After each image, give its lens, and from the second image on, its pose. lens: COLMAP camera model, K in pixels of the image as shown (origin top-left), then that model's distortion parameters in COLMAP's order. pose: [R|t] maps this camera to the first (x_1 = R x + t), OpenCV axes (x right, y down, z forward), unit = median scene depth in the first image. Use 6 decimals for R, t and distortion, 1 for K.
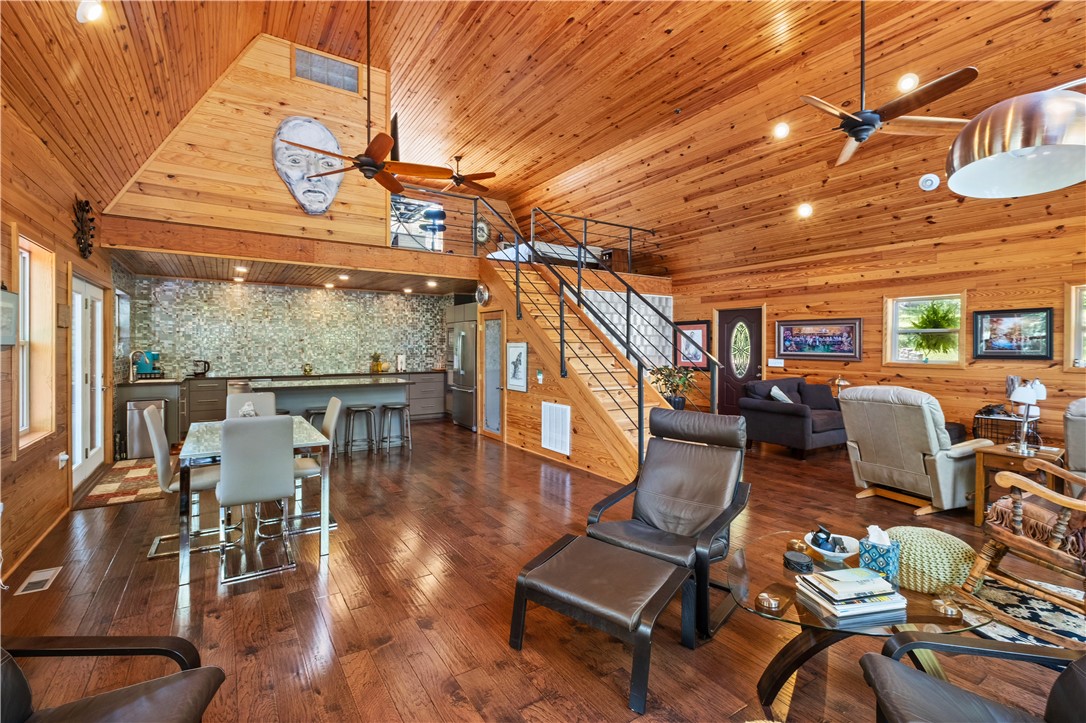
lens RADIAL K [[484.4, 0, 541.4], [0, 484.4, 354.4], [0, 0, 1]] dist [0.003415, -0.002718]
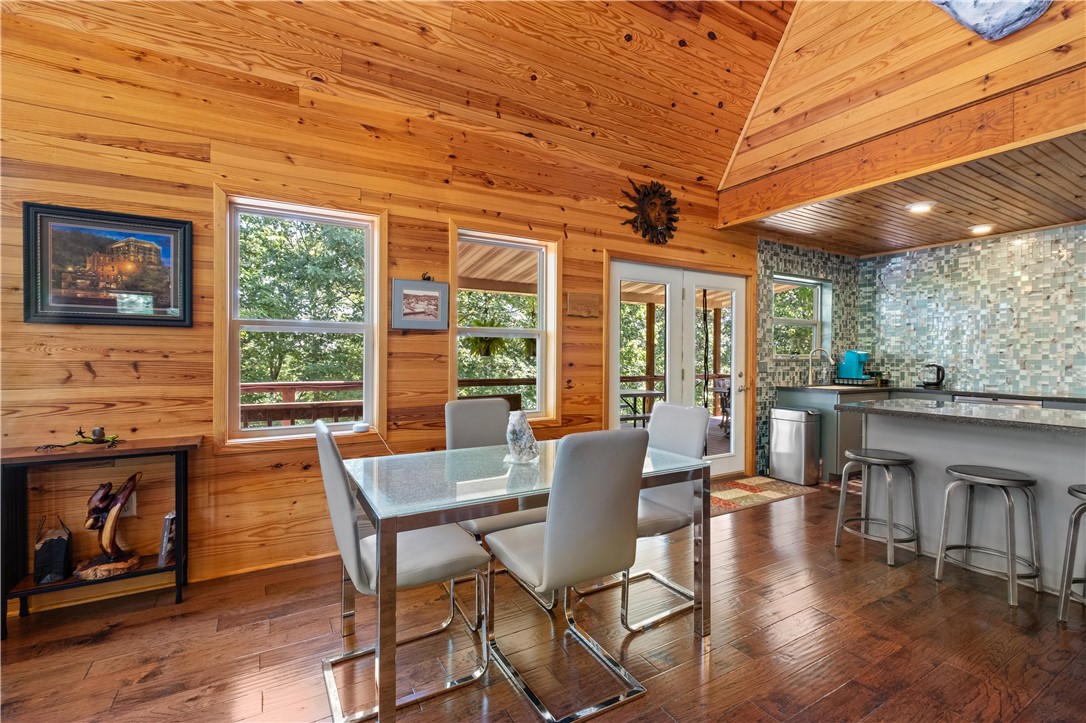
lens RADIAL K [[484.4, 0, 541.9], [0, 484.4, 358.6], [0, 0, 1]] dist [0.003415, -0.002718]
pose [[-0.053616, -0.000255, -0.998562, -0.001035], [-0.022905, 0.999737, 0.000975, 0.015765], [0.998299, 0.022924, -0.053607, 0.488750]]
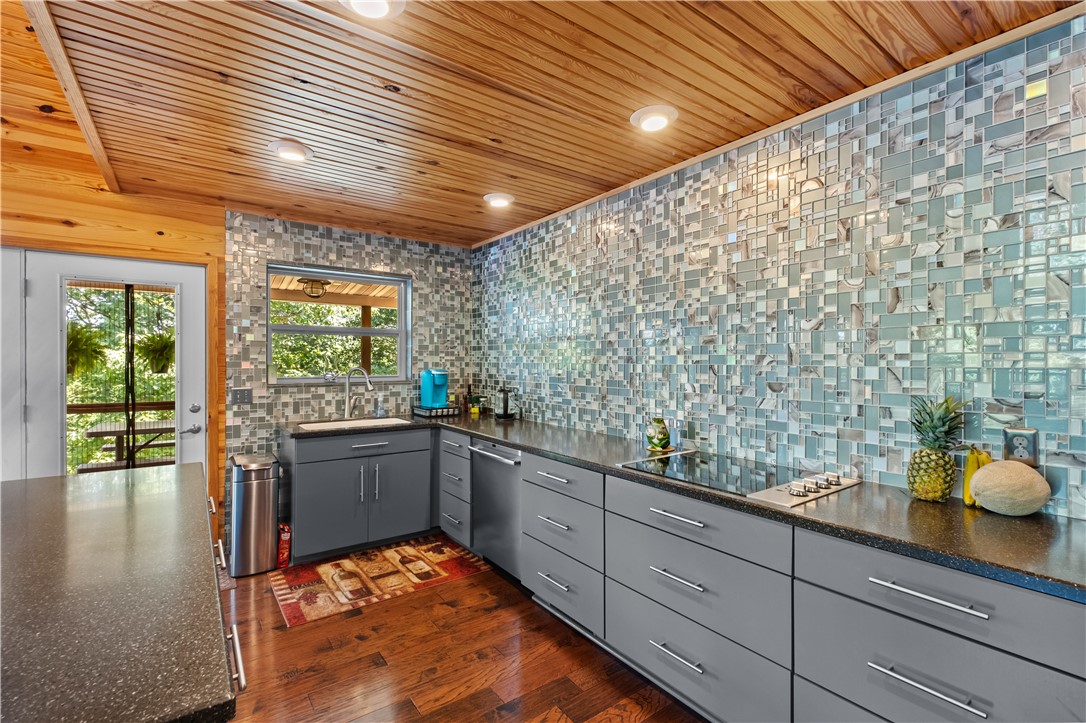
lens RADIAL K [[484.4, 0, 544.2], [0, 484.4, 363.5], [0, 0, 1]] dist [0.003415, -0.002718]
pose [[0.048541, 0.000567, -0.998821, -0.199439], [-0.020011, 0.999800, -0.000404, -0.014888], [0.998621, 0.020007, 0.048542, 1.005324]]
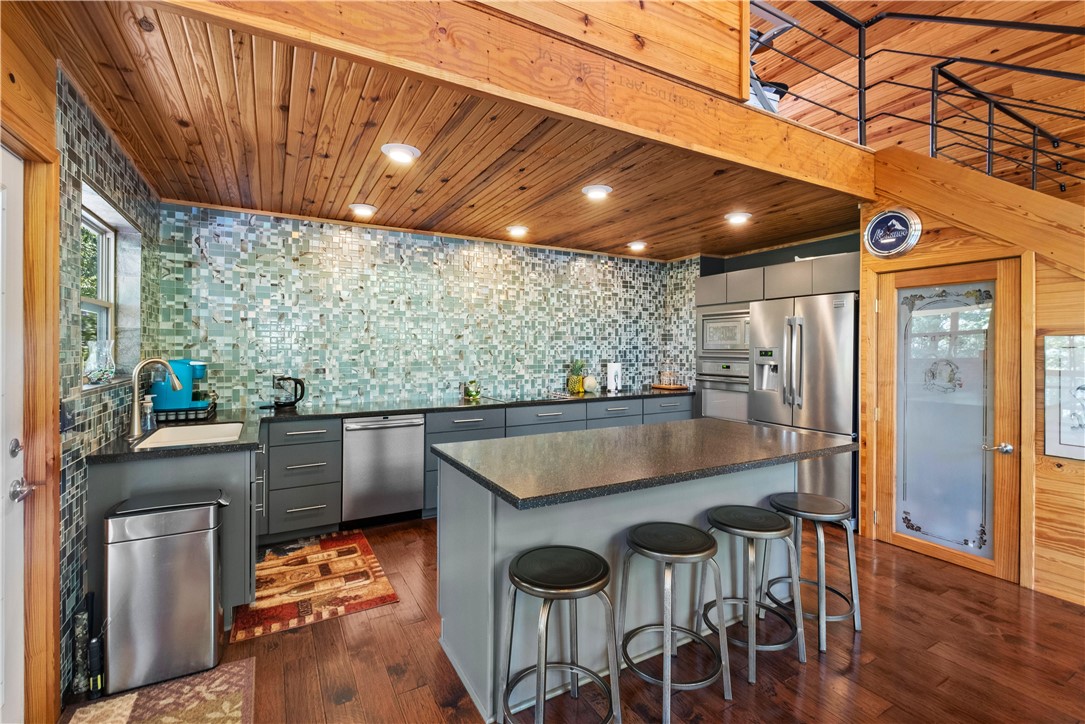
lens RADIAL K [[483.9, 0, 545.0], [0, 483.9, 351.8], [0, 0, 1]] dist [0.003415, -0.002718]
pose [[0.997826, -0.003667, -0.065806, -0.403839], [0.003021, 0.999946, -0.009918, -0.007582], [0.065839, 0.009697, 0.997783, 0.519852]]
